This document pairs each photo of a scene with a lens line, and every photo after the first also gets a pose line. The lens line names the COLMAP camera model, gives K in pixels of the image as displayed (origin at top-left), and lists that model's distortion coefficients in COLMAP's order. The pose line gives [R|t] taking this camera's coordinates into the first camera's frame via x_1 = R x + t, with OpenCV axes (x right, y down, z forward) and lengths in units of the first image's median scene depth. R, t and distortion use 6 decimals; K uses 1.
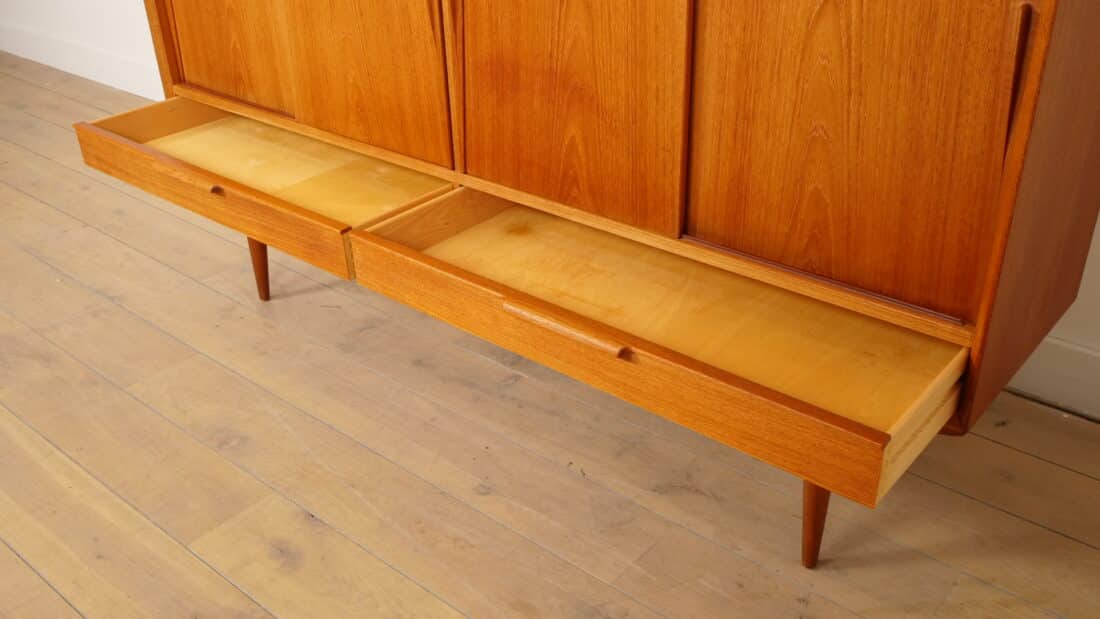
lens RADIAL K [[1005.7, 0, 550.0], [0, 1005.7, 309.5], [0, 0, 1]] dist [-0.019589, -0.004756]
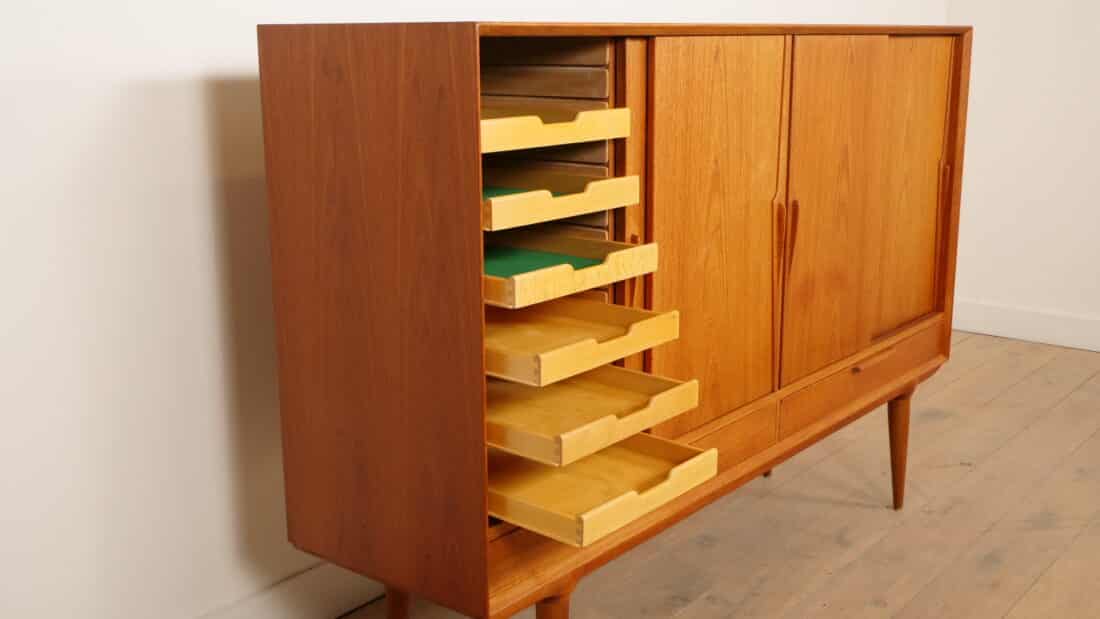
lens RADIAL K [[1195.3, 0, 550.0], [0, 1195.3, 309.5], [0, 0, 1]] dist [0.007637, 0.007111]
pose [[-0.023046, -0.200557, 0.979411, -1.579108], [0.492224, 0.850424, 0.185727, -0.667114], [-0.870163, 0.486370, 0.079120, 1.170431]]
